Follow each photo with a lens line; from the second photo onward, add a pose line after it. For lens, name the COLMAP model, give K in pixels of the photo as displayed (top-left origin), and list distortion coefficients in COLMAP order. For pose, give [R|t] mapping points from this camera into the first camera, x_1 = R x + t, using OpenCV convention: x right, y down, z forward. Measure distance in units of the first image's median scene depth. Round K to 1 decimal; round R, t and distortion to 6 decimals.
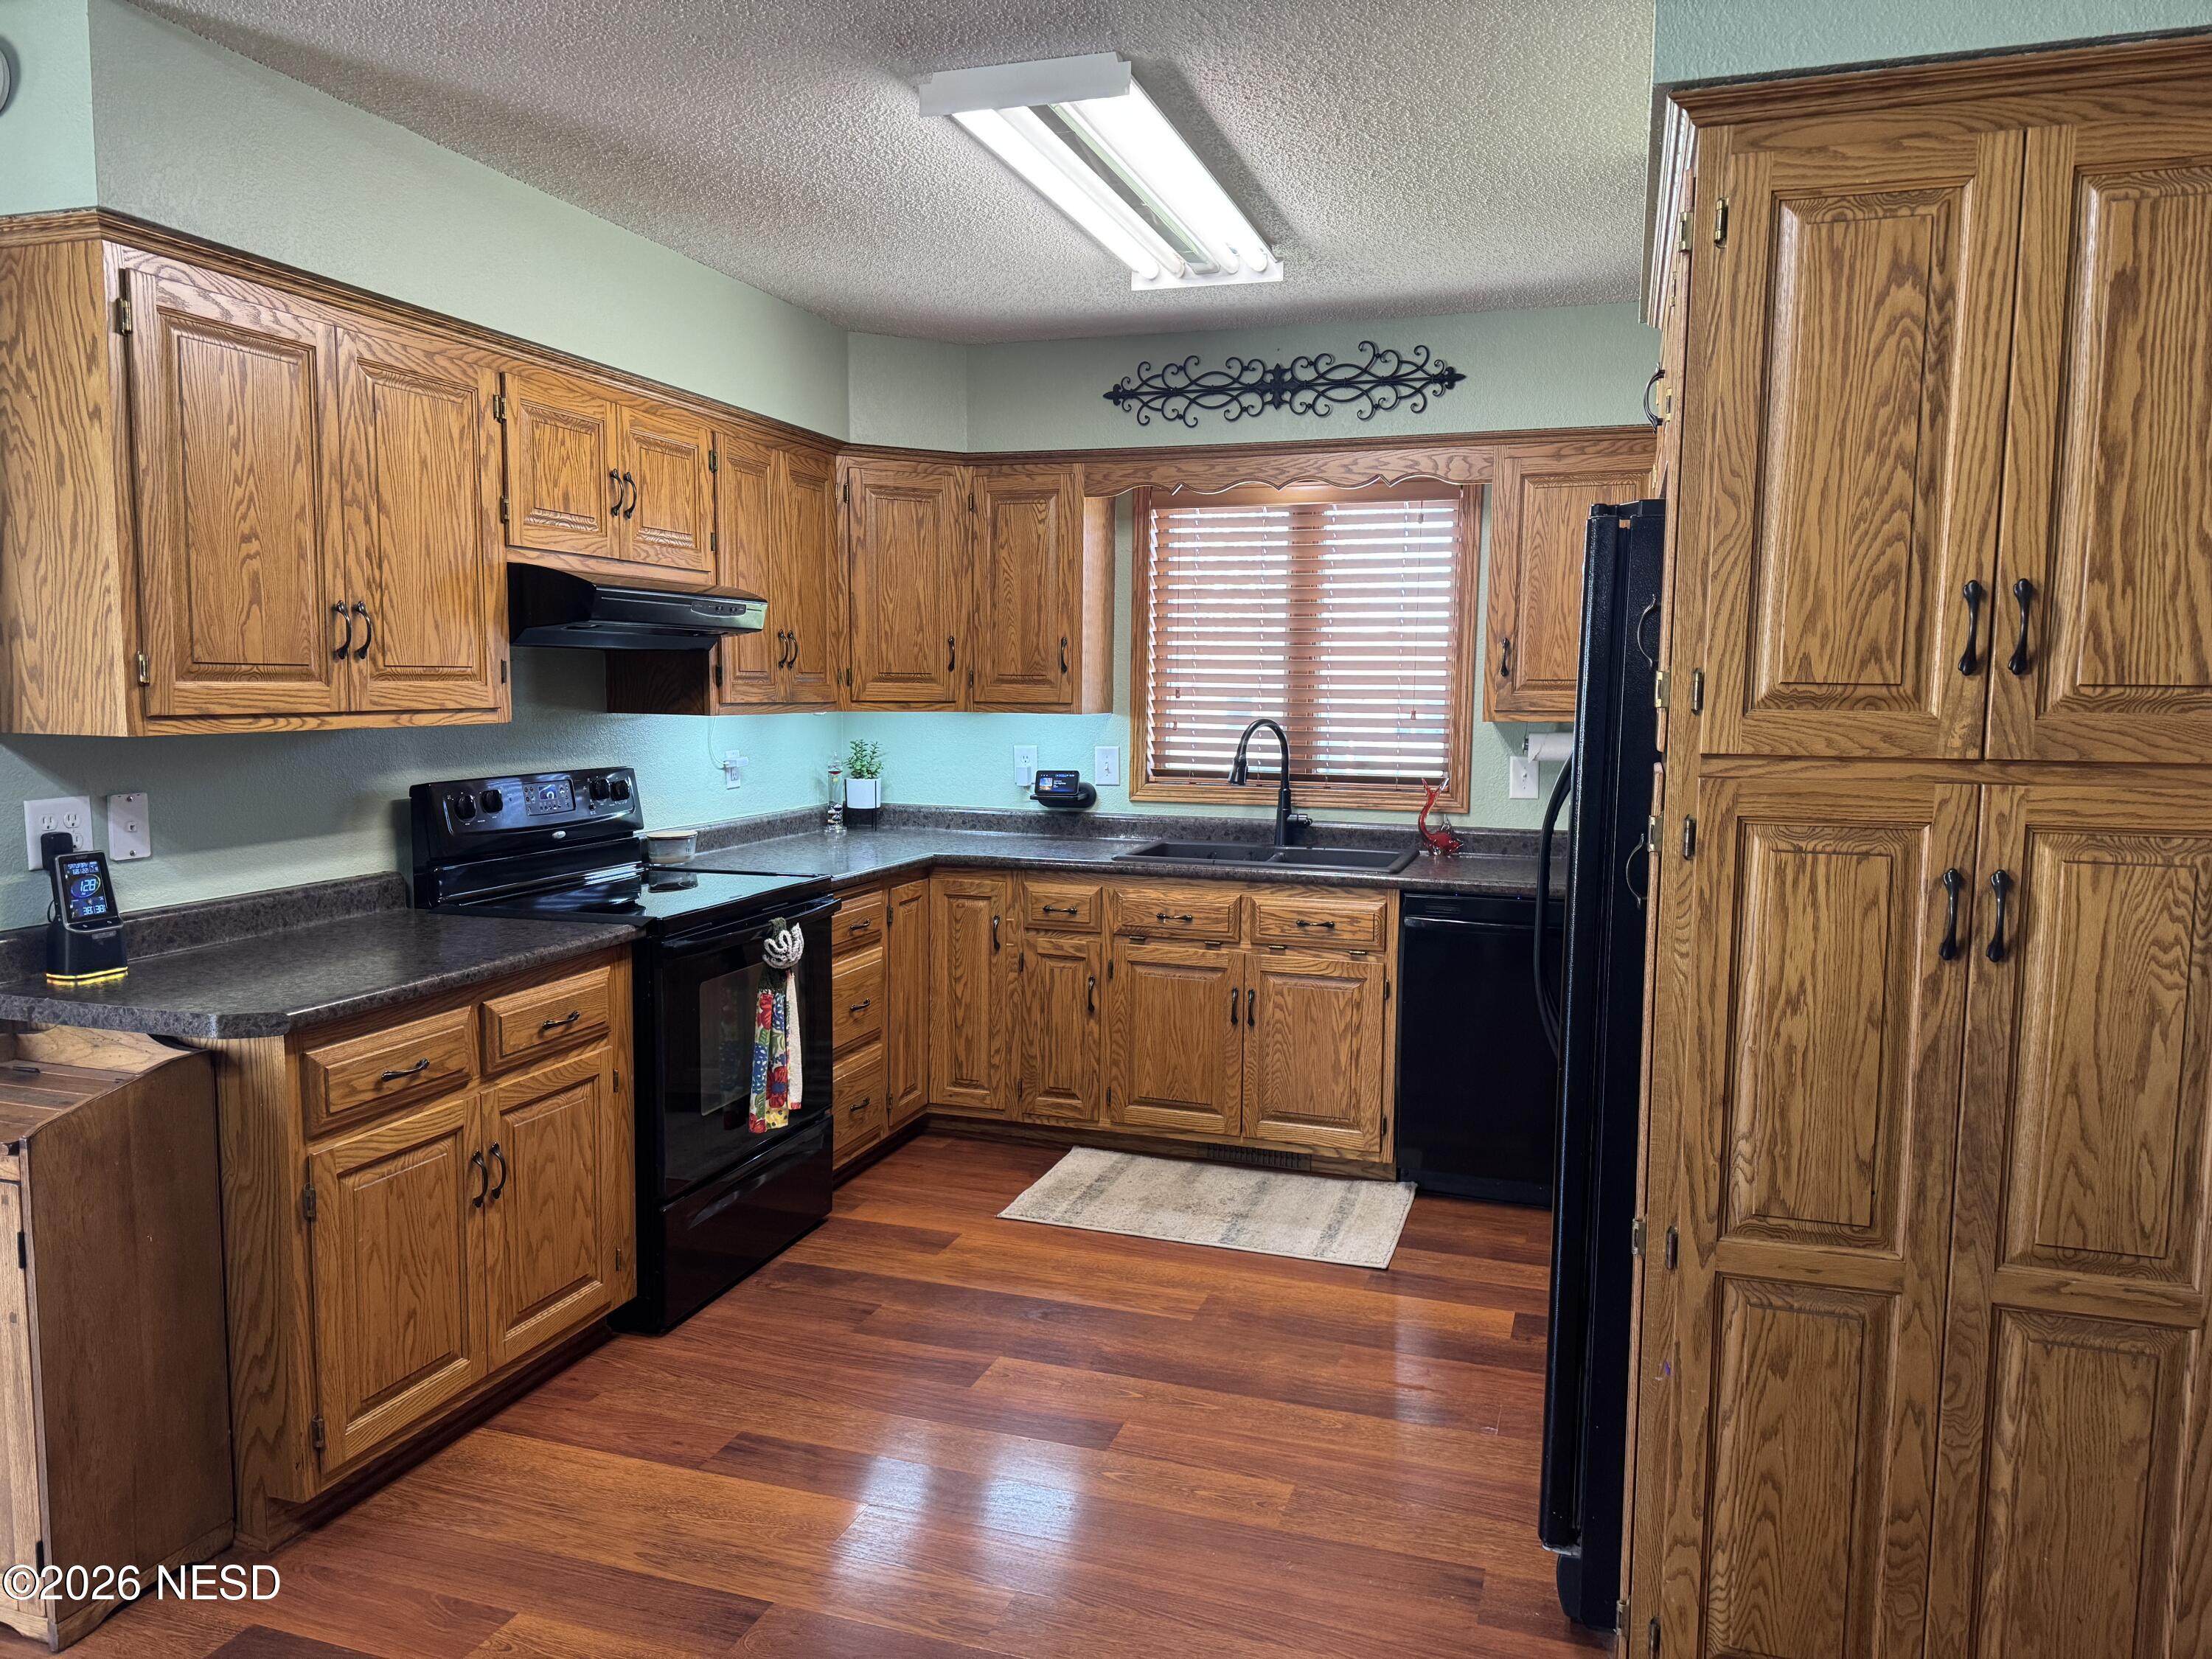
lens RADIAL K [[1563.2, 0, 1118.2], [0, 1563.2, 838.2], [0, 0, 1]] dist [0.064639, -0.070094]
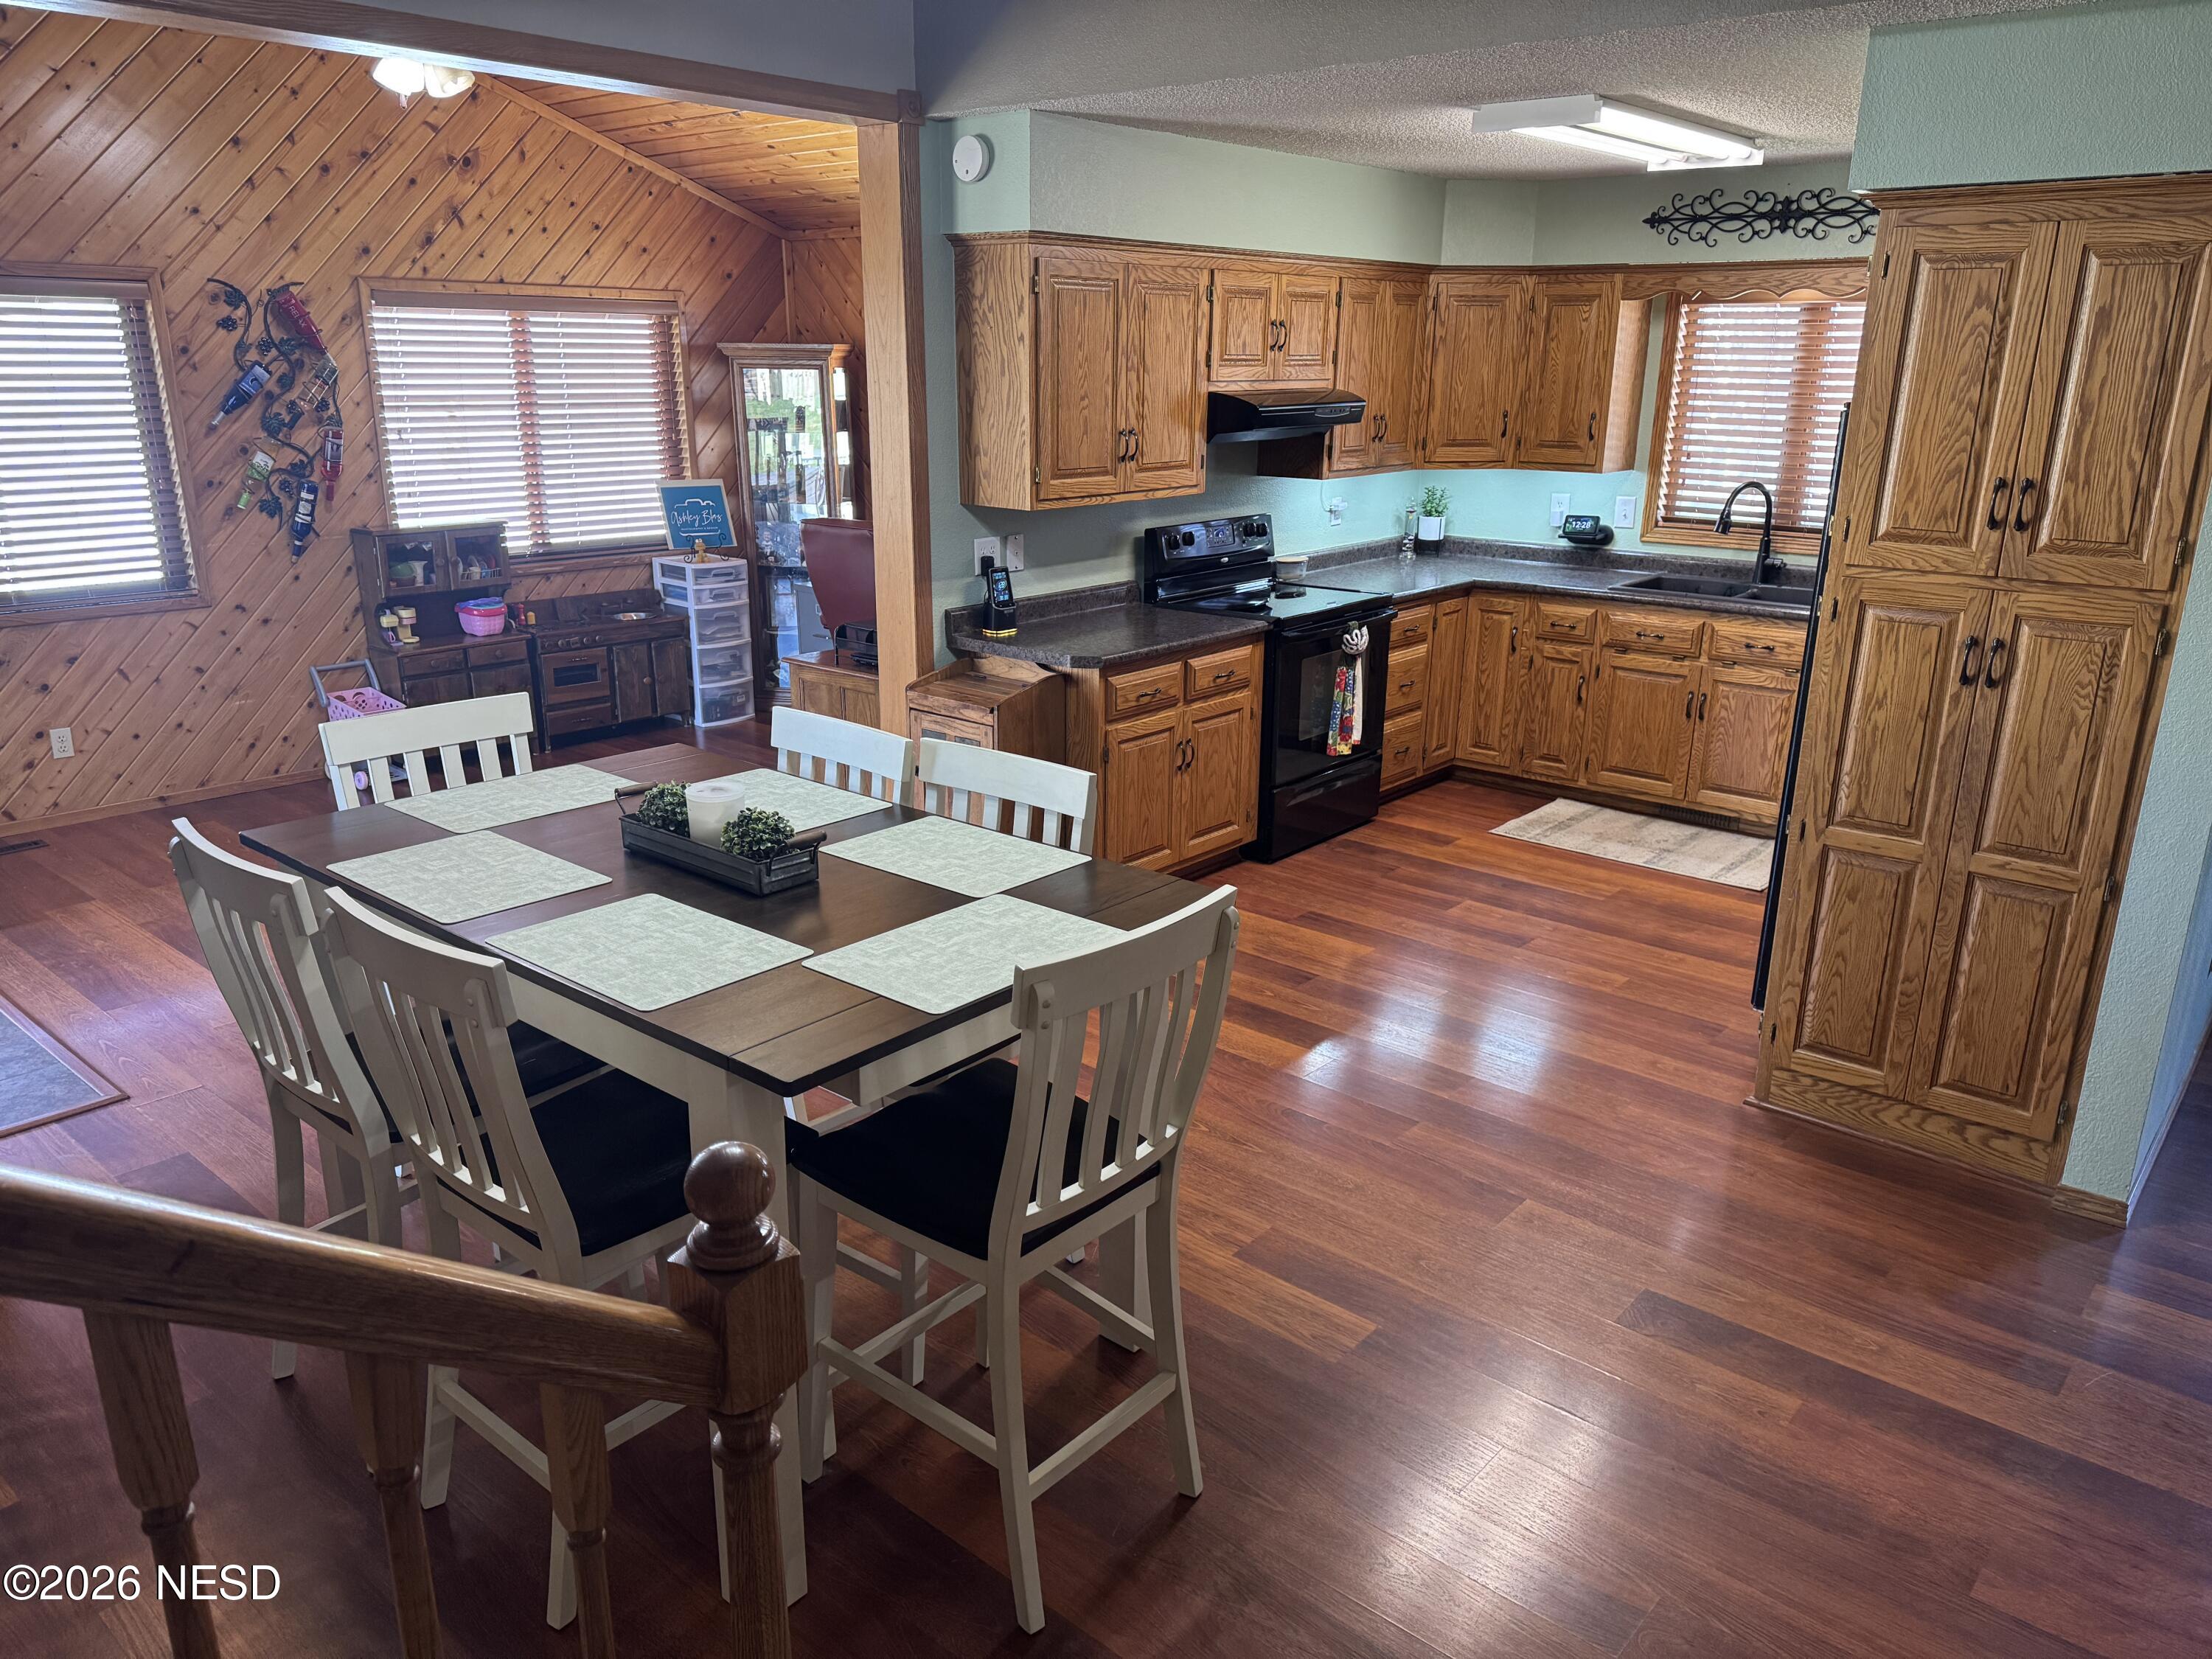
lens RADIAL K [[1563.2, 0, 1083.2], [0, 1563.2, 844.0], [0, 0, 1]] dist [0.064639, -0.070094]
pose [[0.918485, 0.113694, -0.378759, 0.189018], [-0.036810, 0.978202, 0.204369, -0.051172], [0.393738, -0.173768, 0.902649, -0.692424]]
